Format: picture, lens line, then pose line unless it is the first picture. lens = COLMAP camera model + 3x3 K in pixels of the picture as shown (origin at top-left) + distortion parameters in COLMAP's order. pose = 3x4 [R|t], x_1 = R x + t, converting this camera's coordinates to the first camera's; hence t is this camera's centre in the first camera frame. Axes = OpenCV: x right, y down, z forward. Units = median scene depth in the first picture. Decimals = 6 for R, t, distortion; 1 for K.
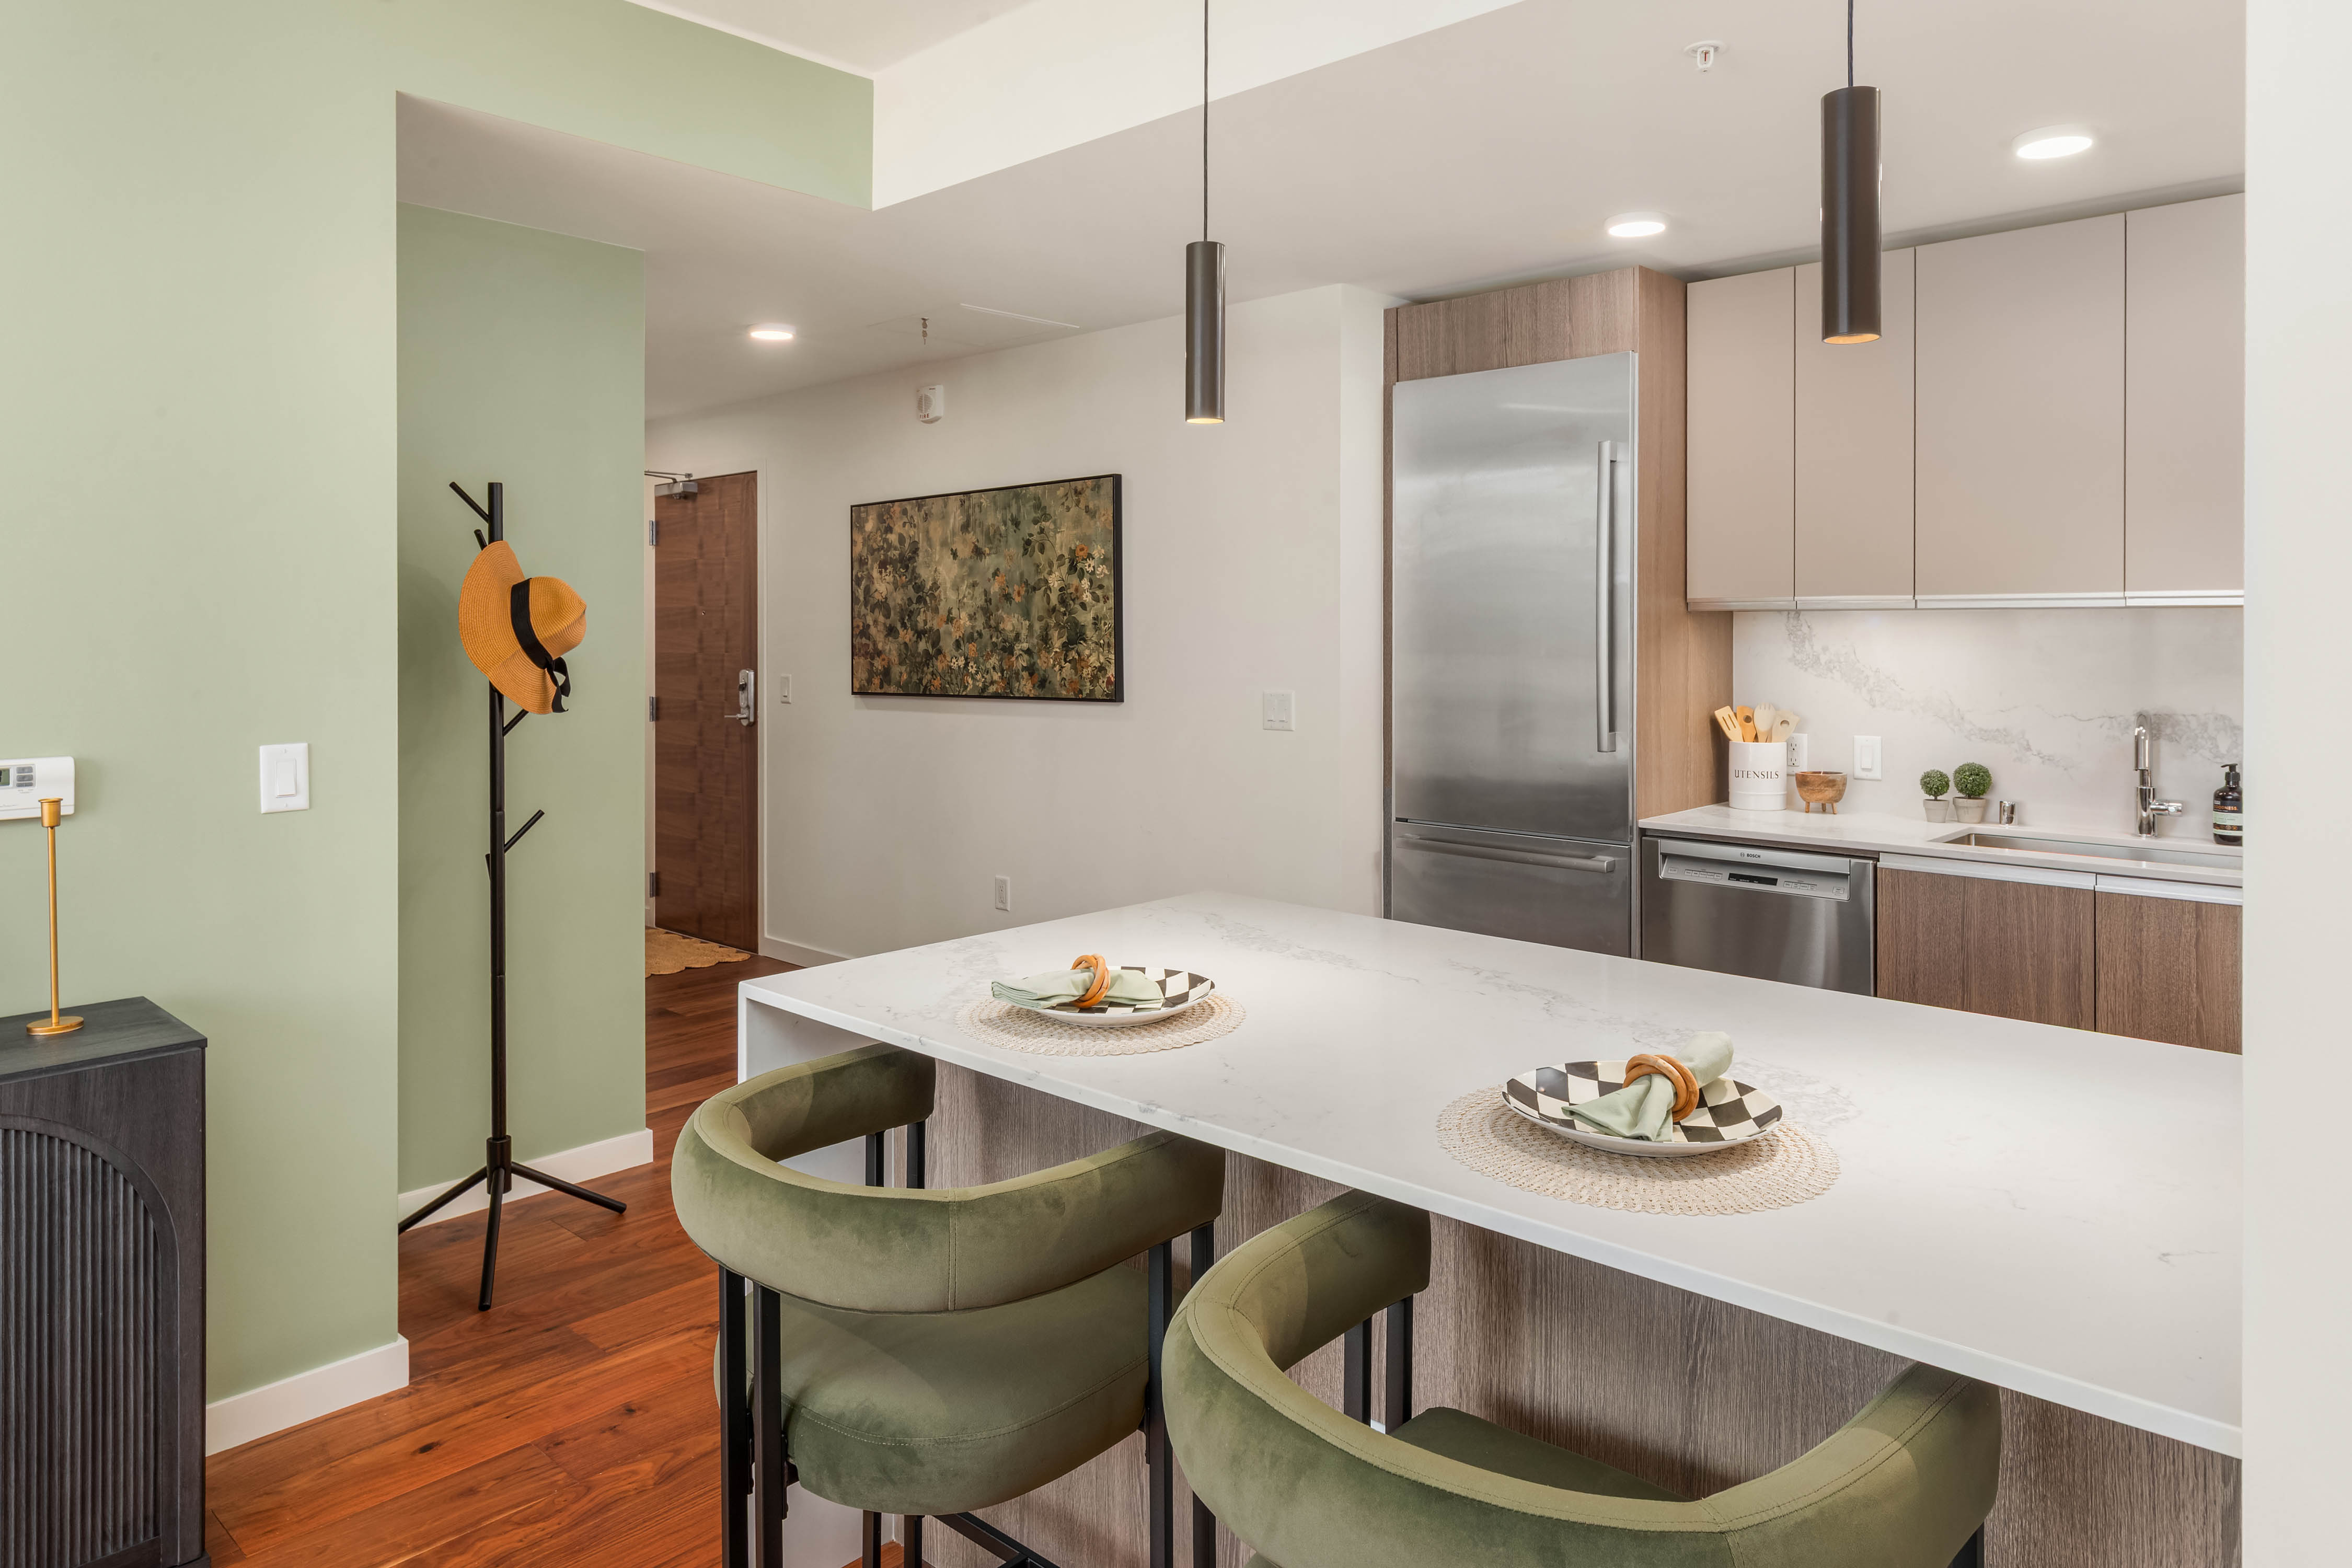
lens RADIAL K [[1501.4, 0, 1172.5], [0, 1501.4, 646.1], [0, 0, 1]] dist [-0.013348, 0.000900]
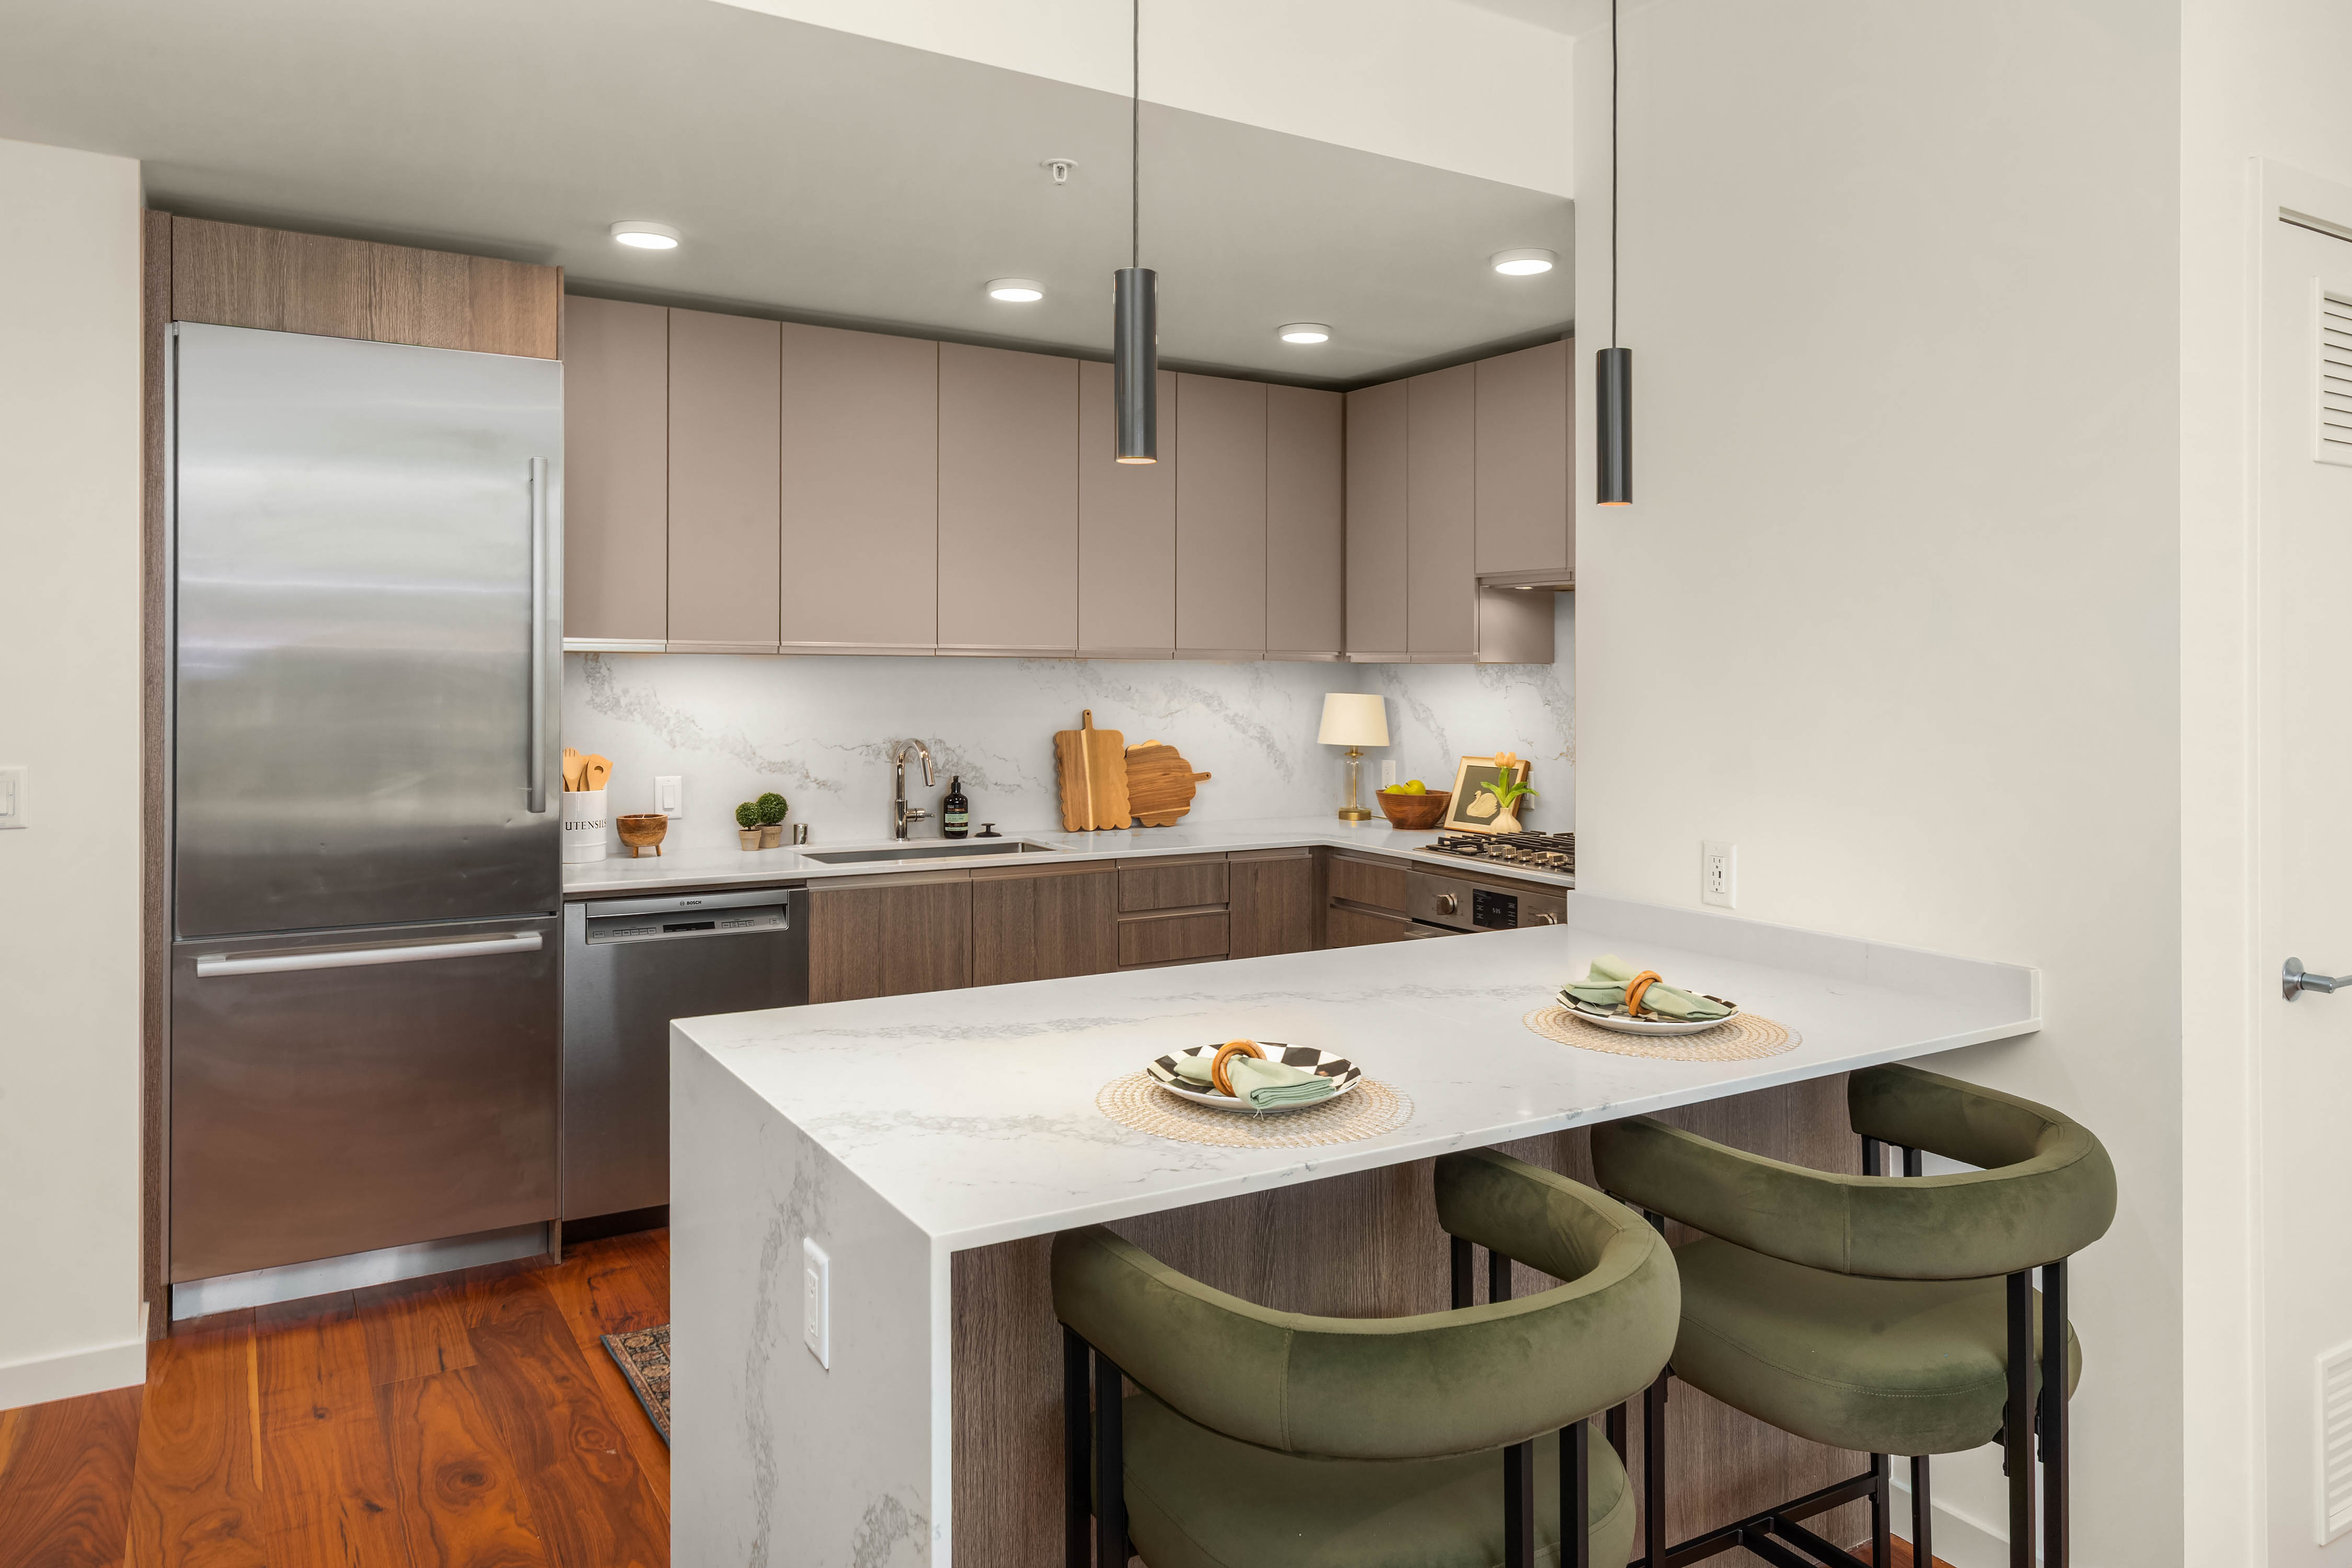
lens RADIAL K [[1566.1, 0, 1220.7], [0, 1566.1, 680.5], [0, 0, 1]] dist [0.002422, 0.001435]
pose [[0.251575, -0.006973, 0.967813, -0.534327], [0.003124, 0.999975, 0.006393, -0.012367], [-0.967833, 0.001415, 0.251591, 0.410796]]
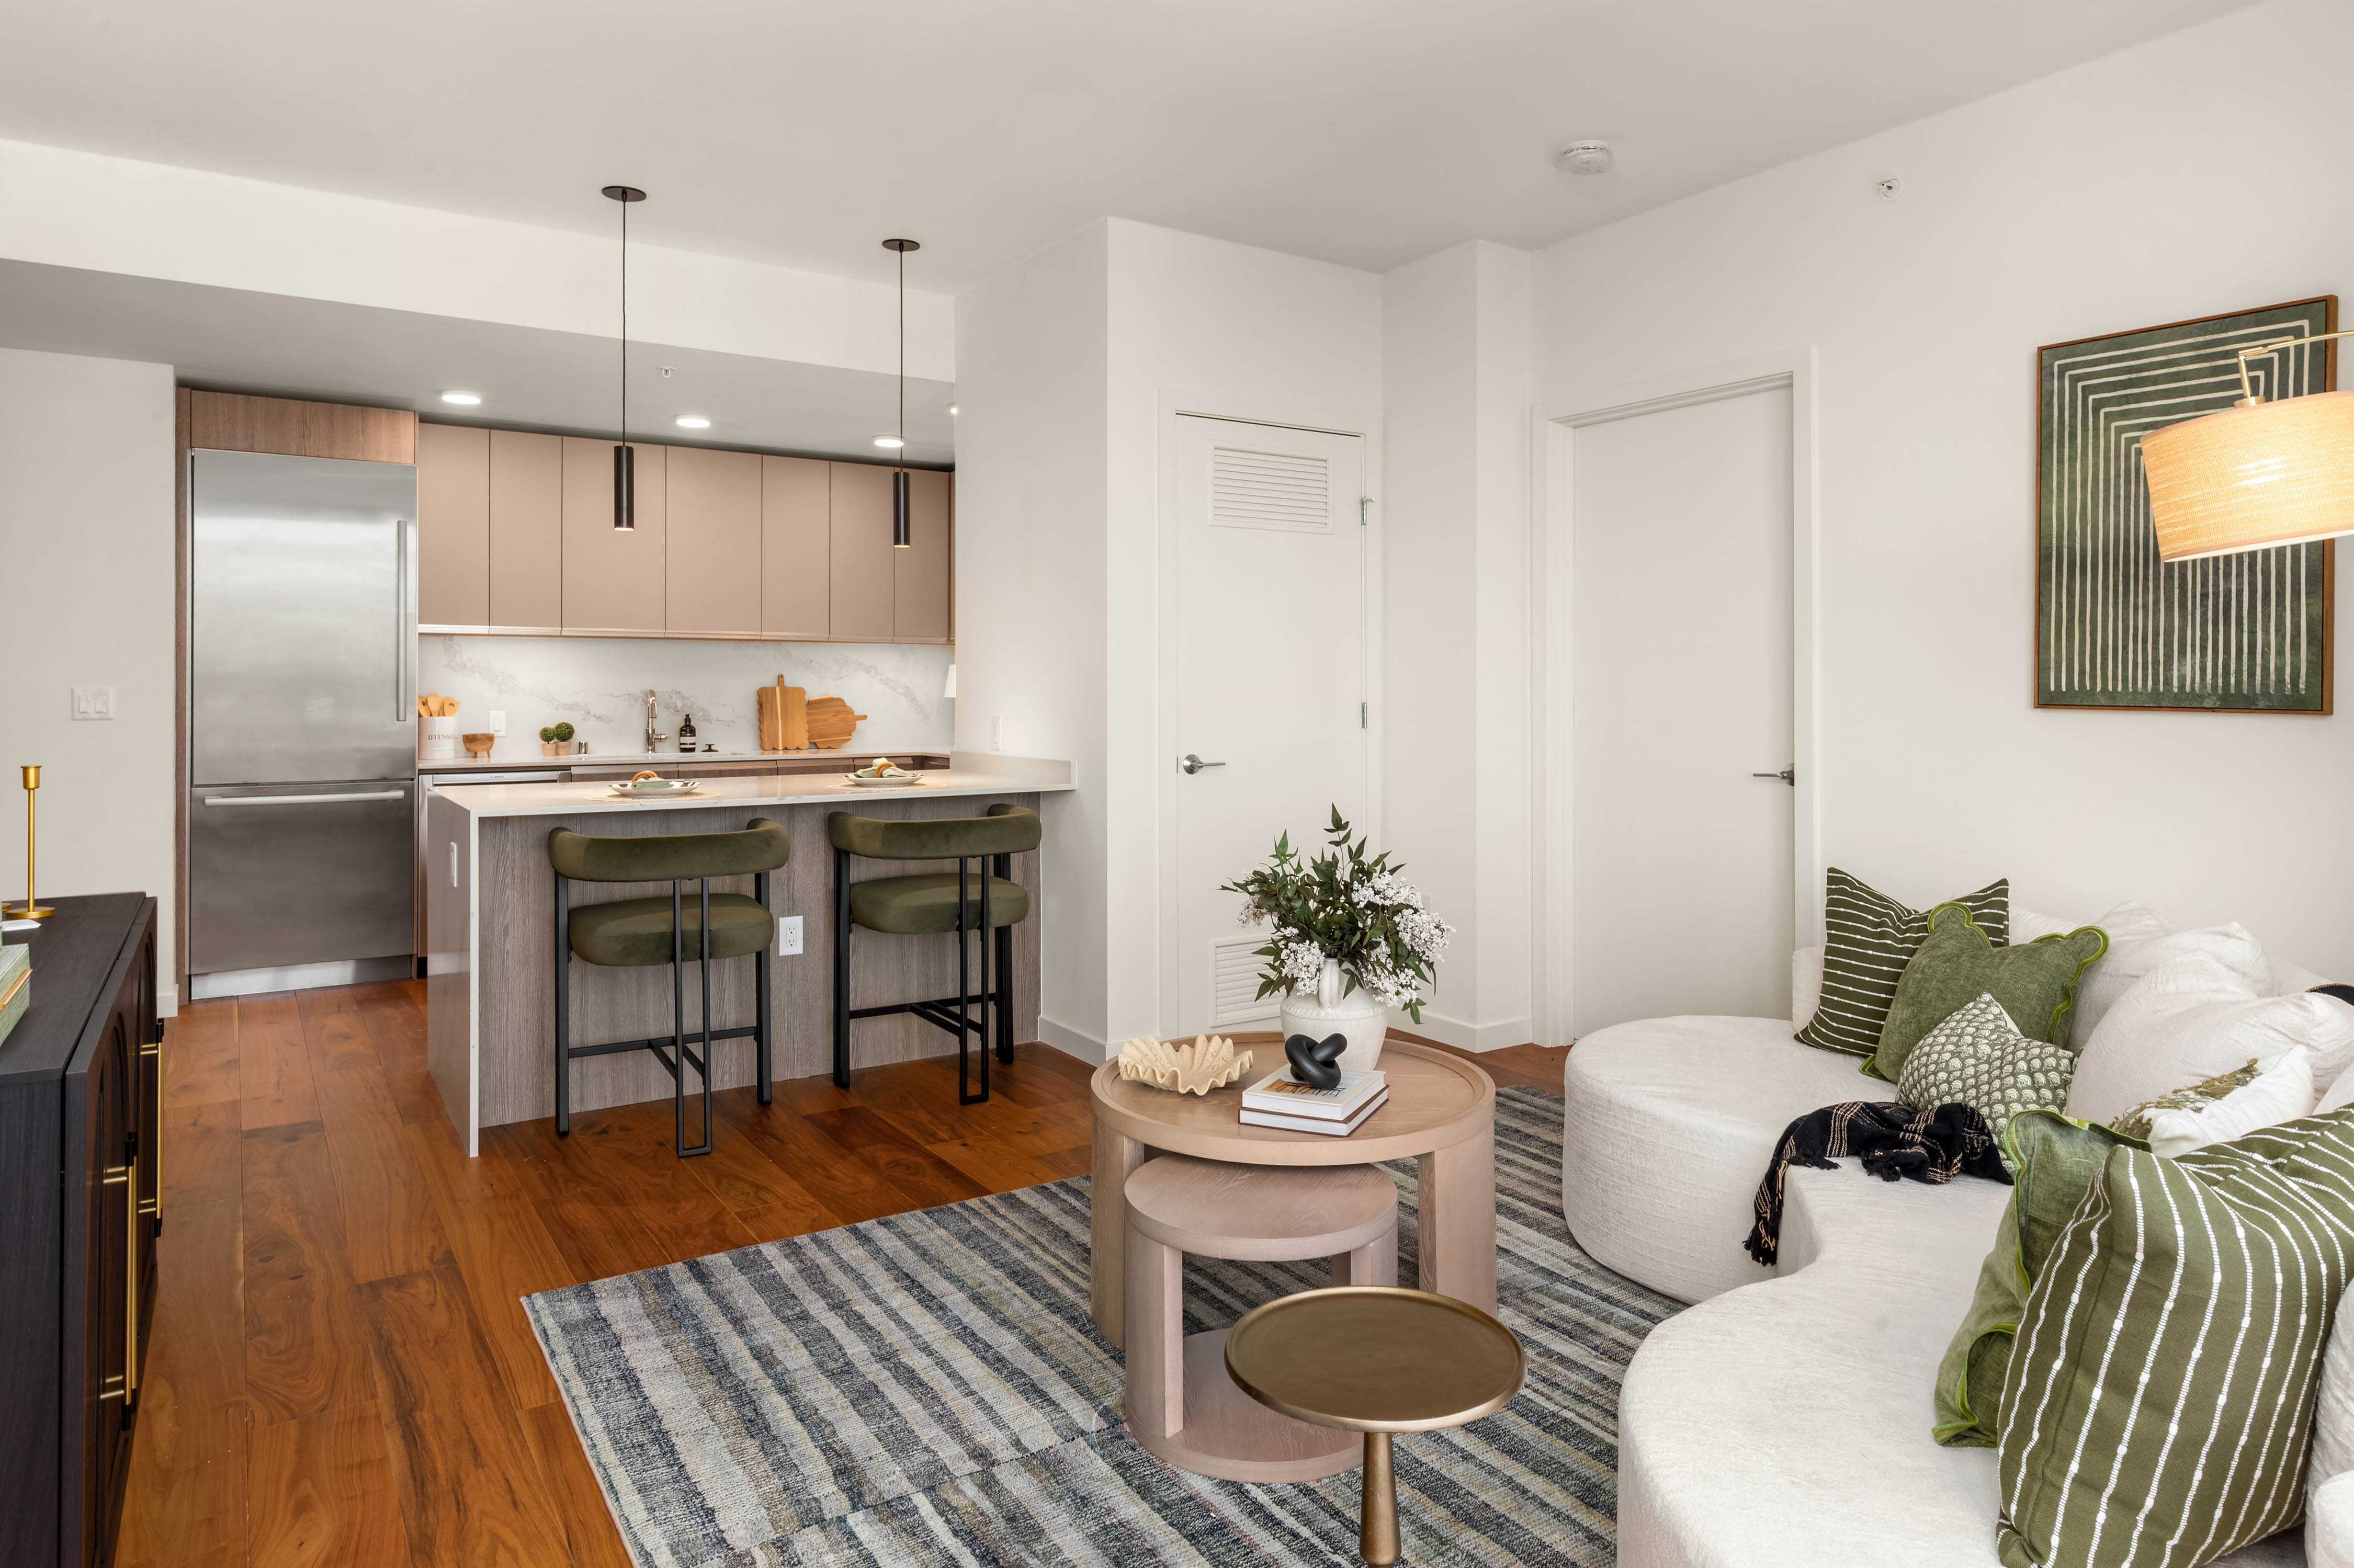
lens RADIAL K [[1411.8, 0, 1185.3], [0, 1411.8, 681.9], [0, 0, 1]] dist [0.004019, 0.000460]
pose [[0.227495, 0.001506, 0.973778, -1.017139], [0.010054, 0.999942, -0.003896, 0.046631], [-0.973727, 0.010676, 0.227467, -0.126865]]
